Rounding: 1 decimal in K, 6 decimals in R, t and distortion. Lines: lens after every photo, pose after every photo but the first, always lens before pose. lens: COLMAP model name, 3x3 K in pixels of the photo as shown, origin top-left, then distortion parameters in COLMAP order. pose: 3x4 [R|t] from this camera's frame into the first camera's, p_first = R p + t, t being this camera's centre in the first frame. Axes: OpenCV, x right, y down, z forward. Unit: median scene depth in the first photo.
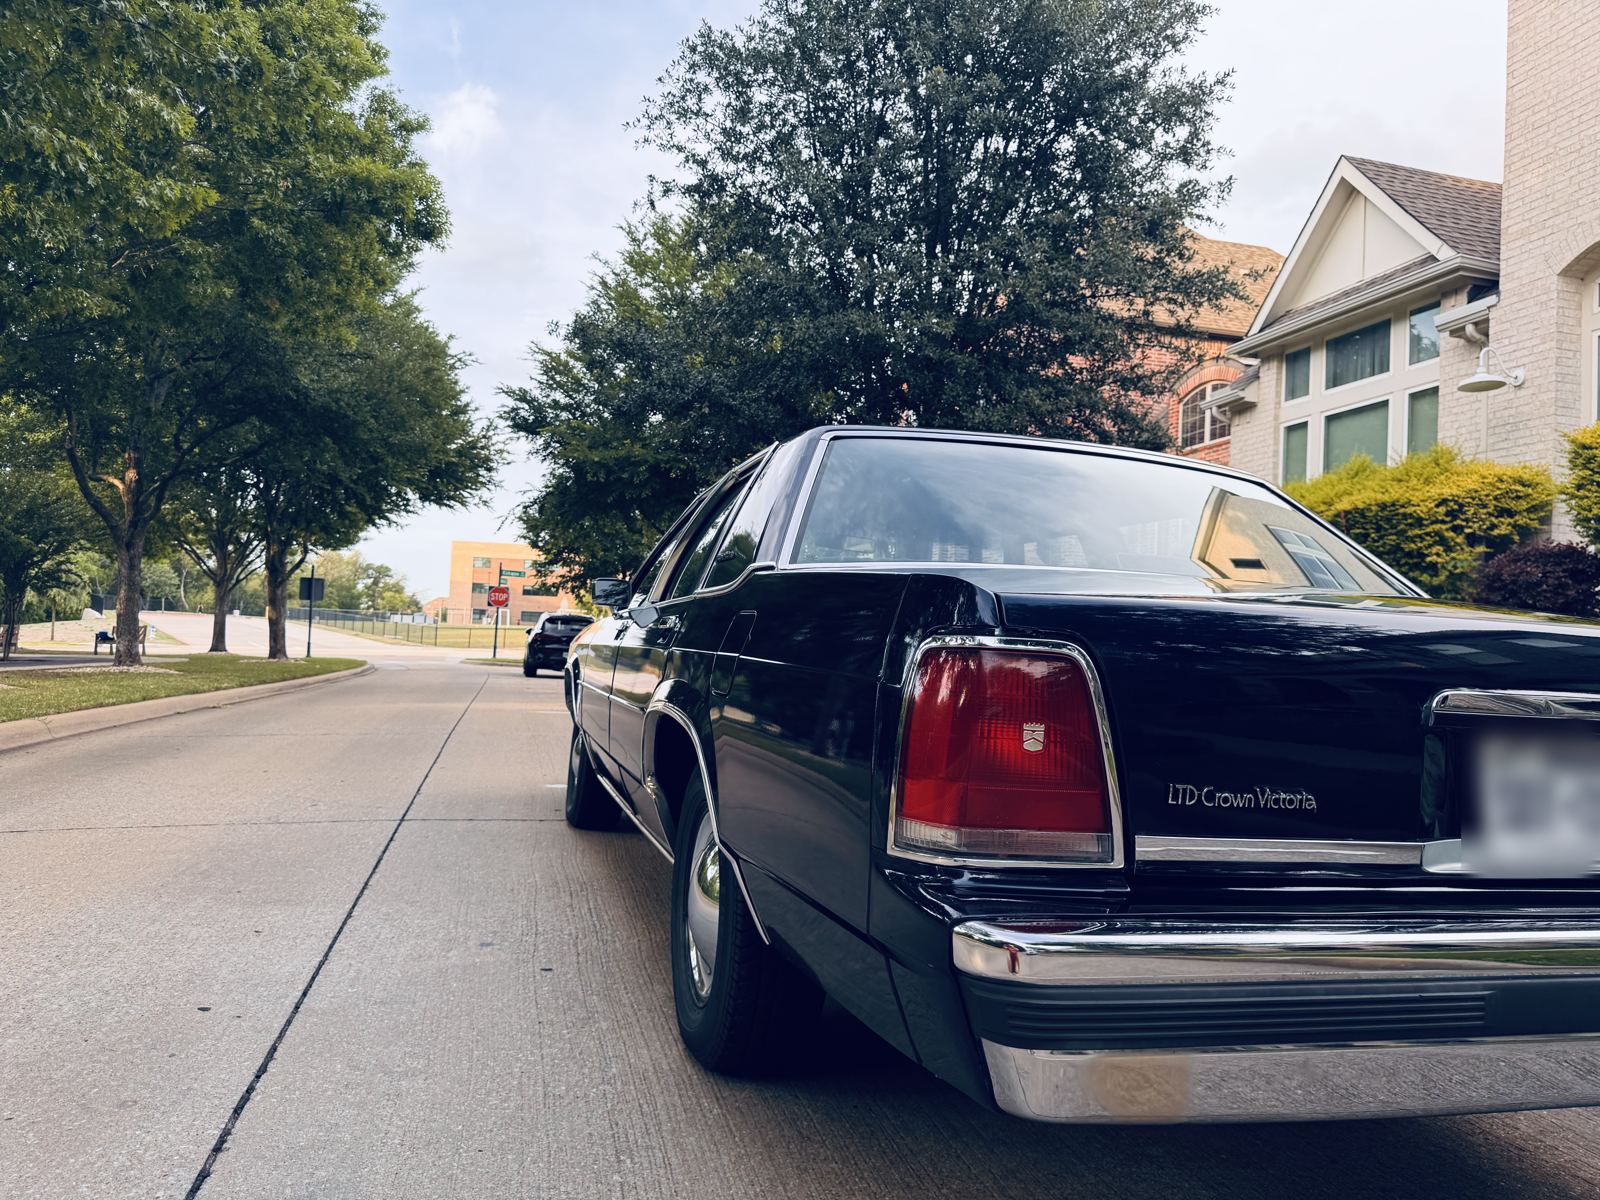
lens RADIAL K [[1150.0, 0, 803.7], [0, 1150.0, 612.7], [0, 0, 1]] dist [0.029151, -0.041919]
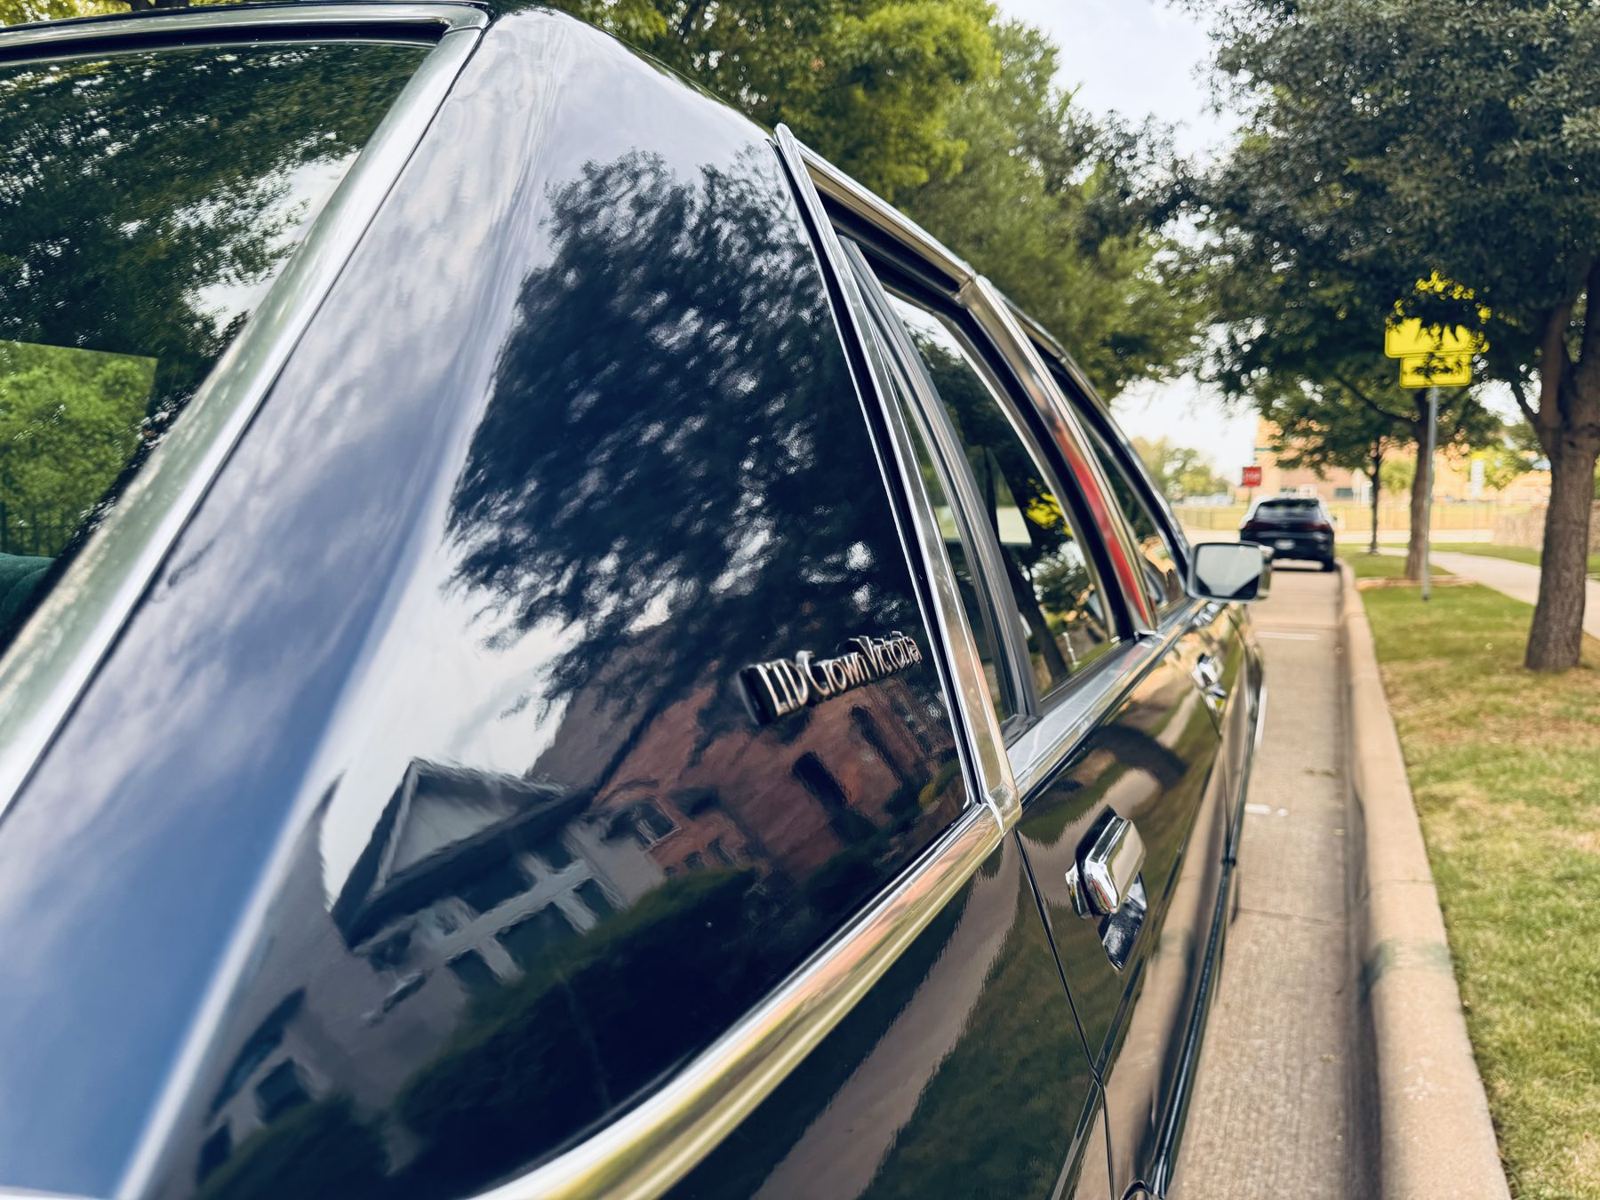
lens RADIAL K [[1150.4, 0, 800.0], [0, 1150.4, 600.0], [0, 0, 1]] dist [0.038467, -0.041649]
pose [[0.762686, 0.000924, -0.646768, 0.185998], [0.058978, 0.995733, 0.070970, -0.009398], [0.644074, -0.092273, 0.759377, 0.258086]]
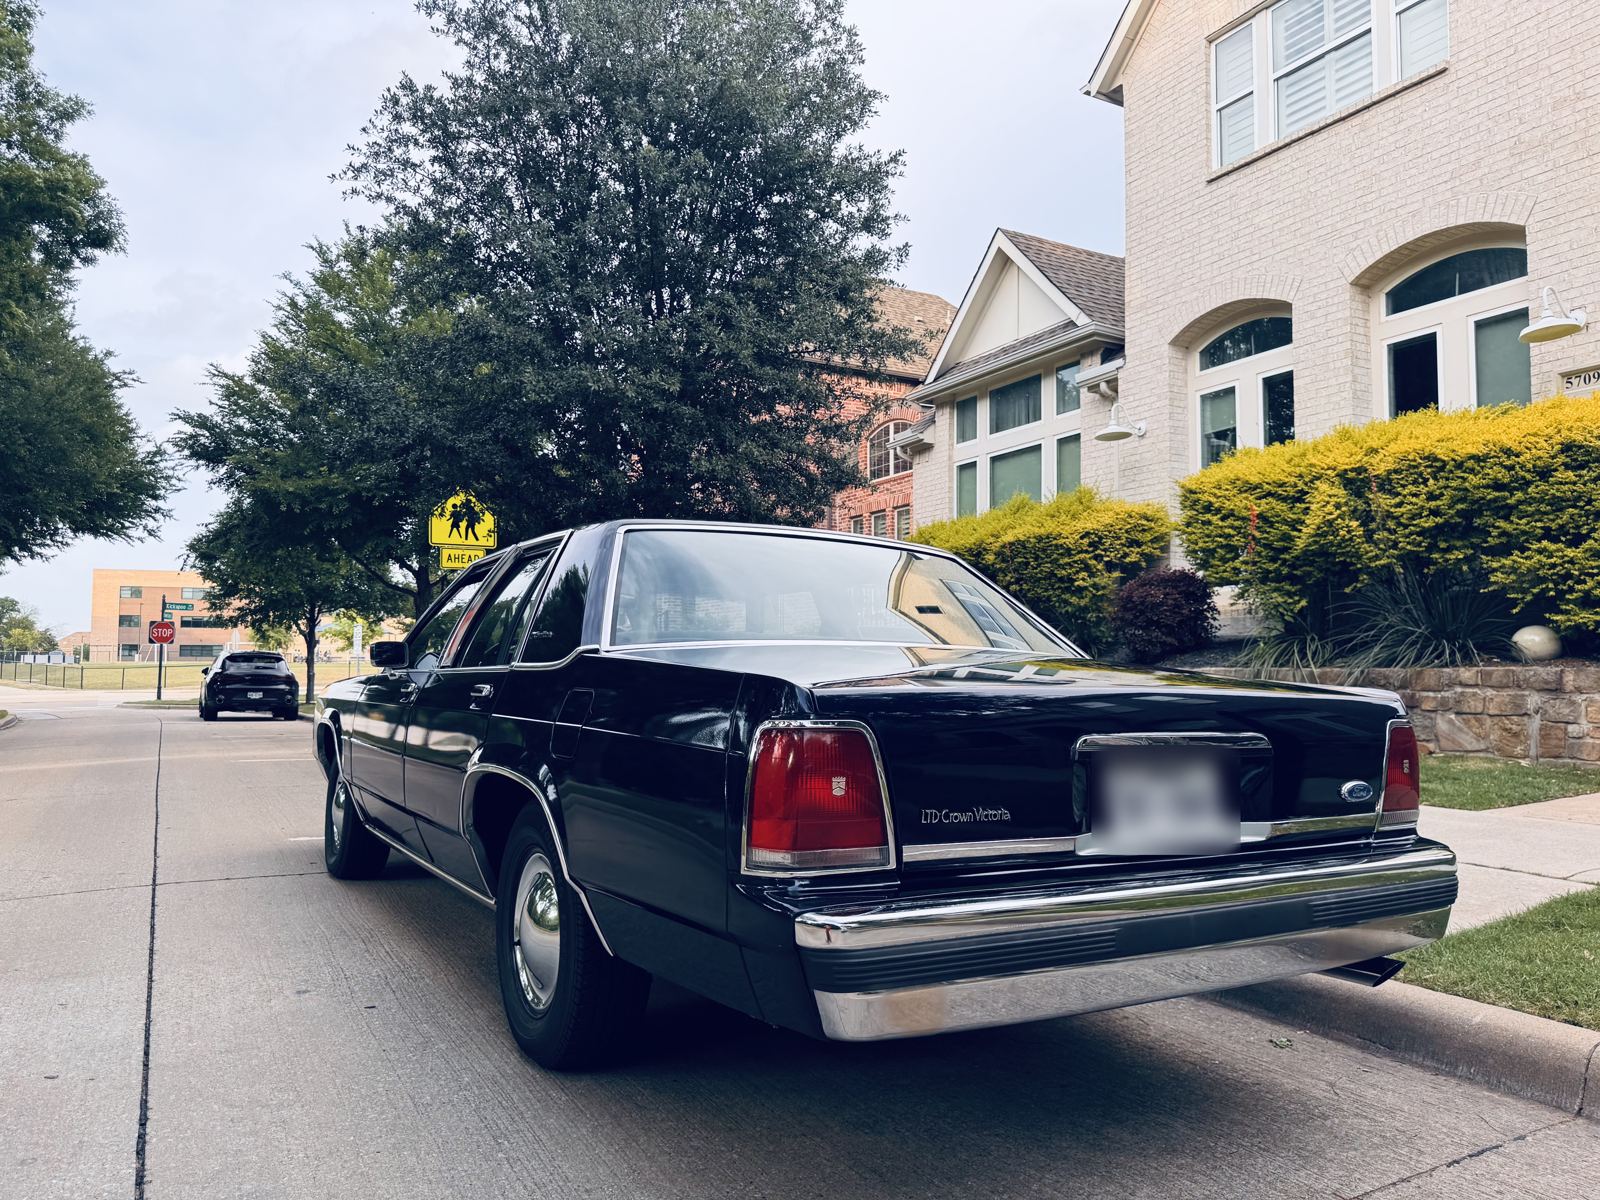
lens RADIAL K [[1150.4, 0, 800.0], [0, 1150.4, 600.0], [0, 0, 1]] dist [0.038467, -0.041649]
pose [[0.967004, -0.026655, 0.253363, -0.028540], [0.032934, 0.999246, -0.020572, -0.013542], [-0.252623, 0.028238, 0.967153, -0.057610]]
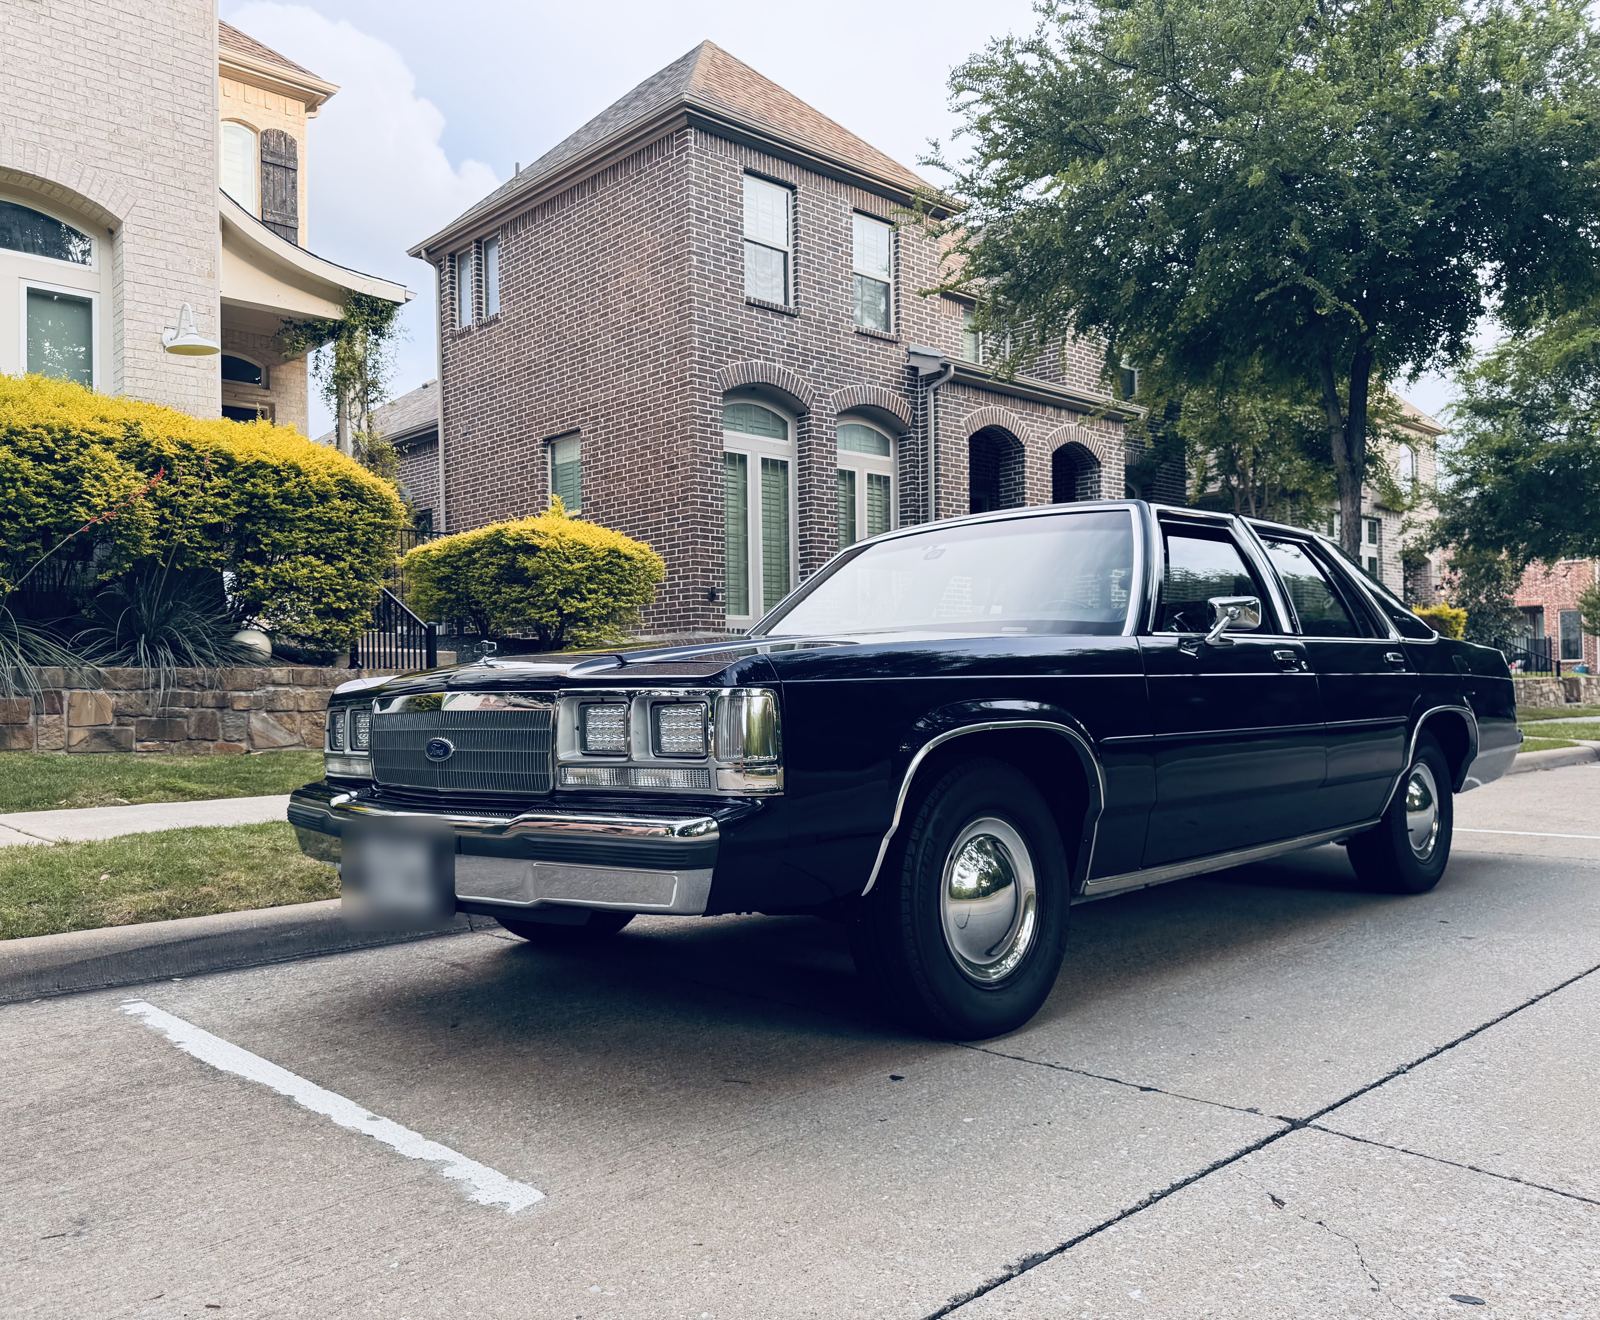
lens RADIAL K [[1168.0, 0, 800.0], [0, 1168.0, 660.0], [0, 0, 1]] dist [-0.001398, -0.000568]
pose [[-0.512460, -0.028905, 0.858224, -0.282479], [-0.045518, 0.998943, 0.006465, 0.002321], [-0.857504, -0.035752, -0.513234, 0.656145]]
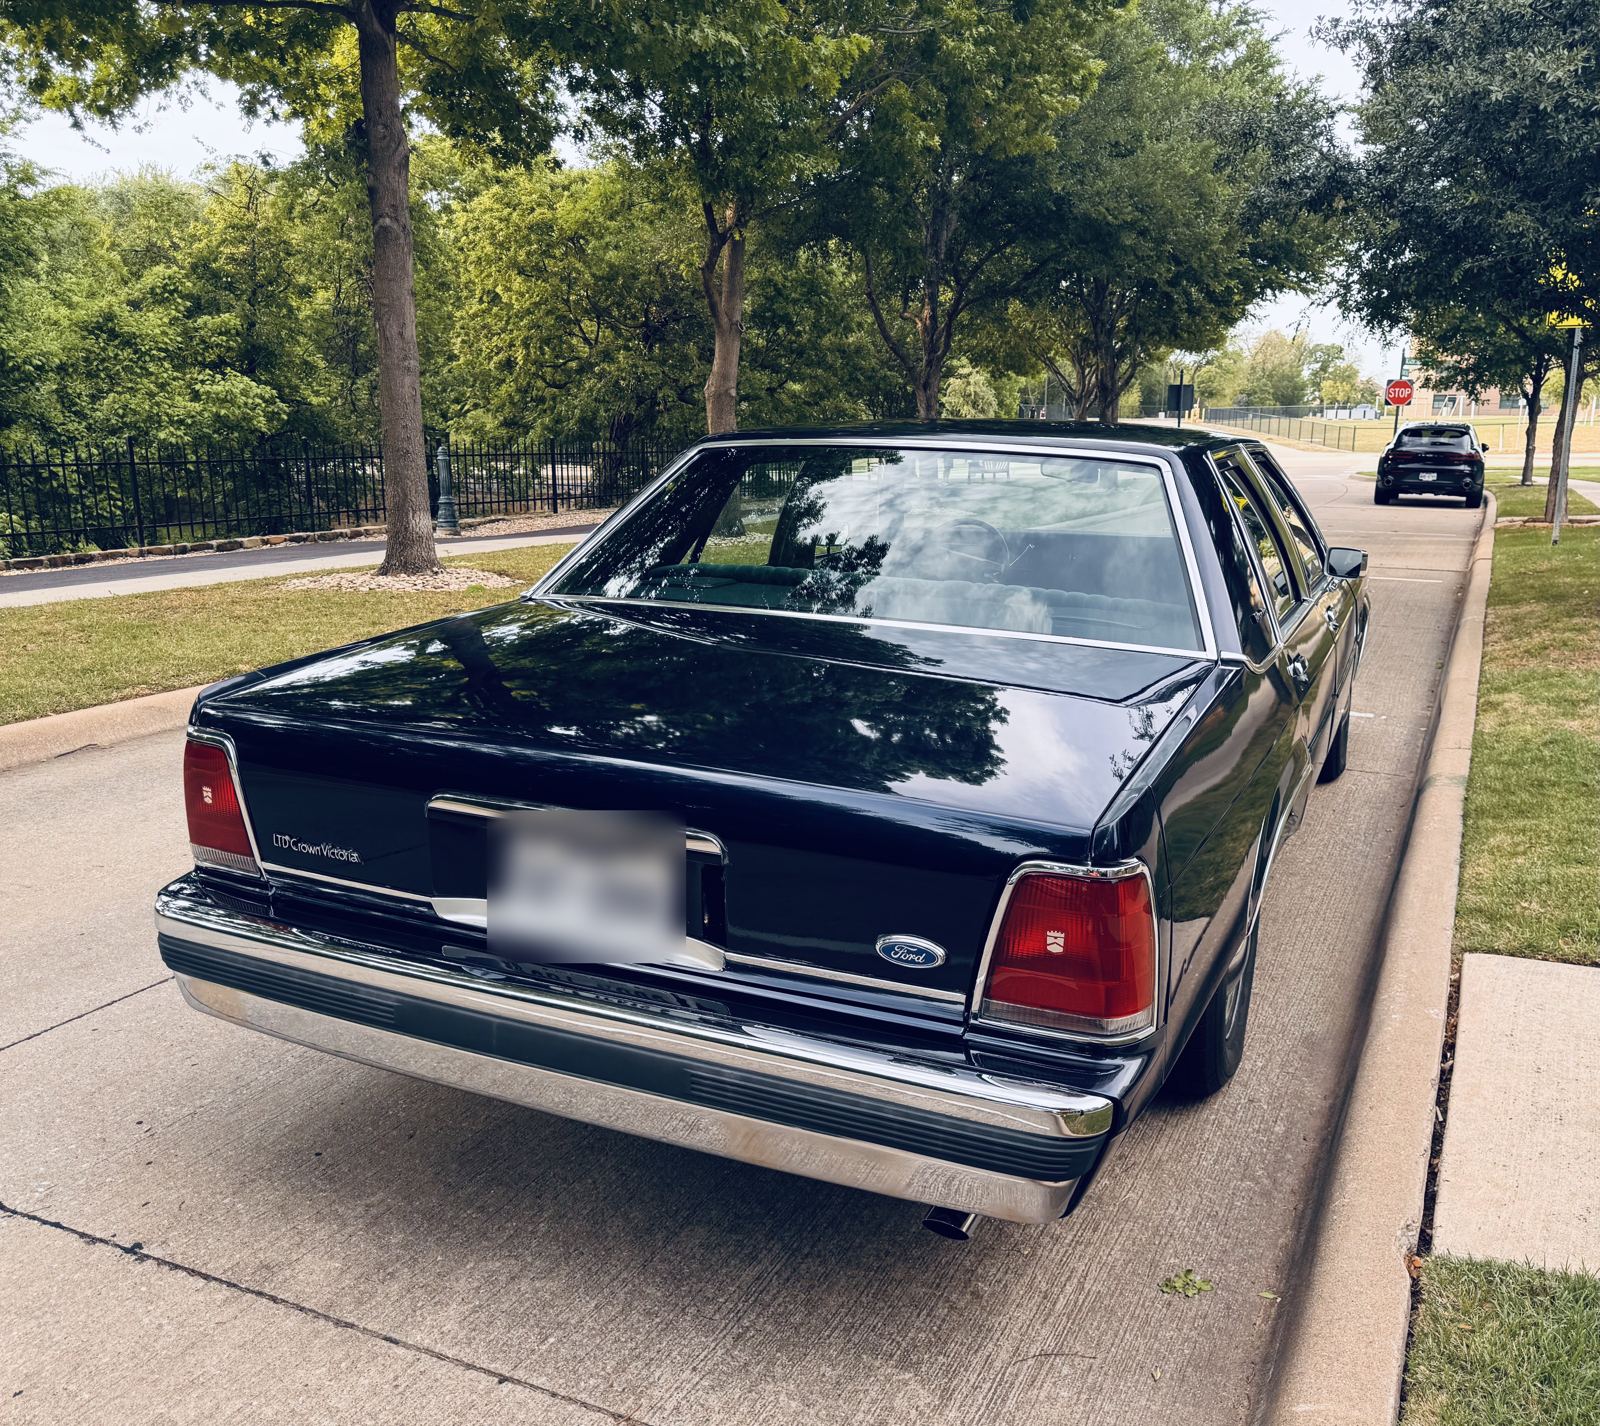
lens RADIAL K [[1372.2, 0, 874.1], [0, 1372.2, 708.3], [0, 0, 1]] dist [0.101242, -0.219734]
pose [[0.771898, 0.089003, -0.629486, 0.279839], [0.051984, 0.978000, 0.202024, -0.046581], [0.633618, -0.188665, 0.750289, 0.019919]]
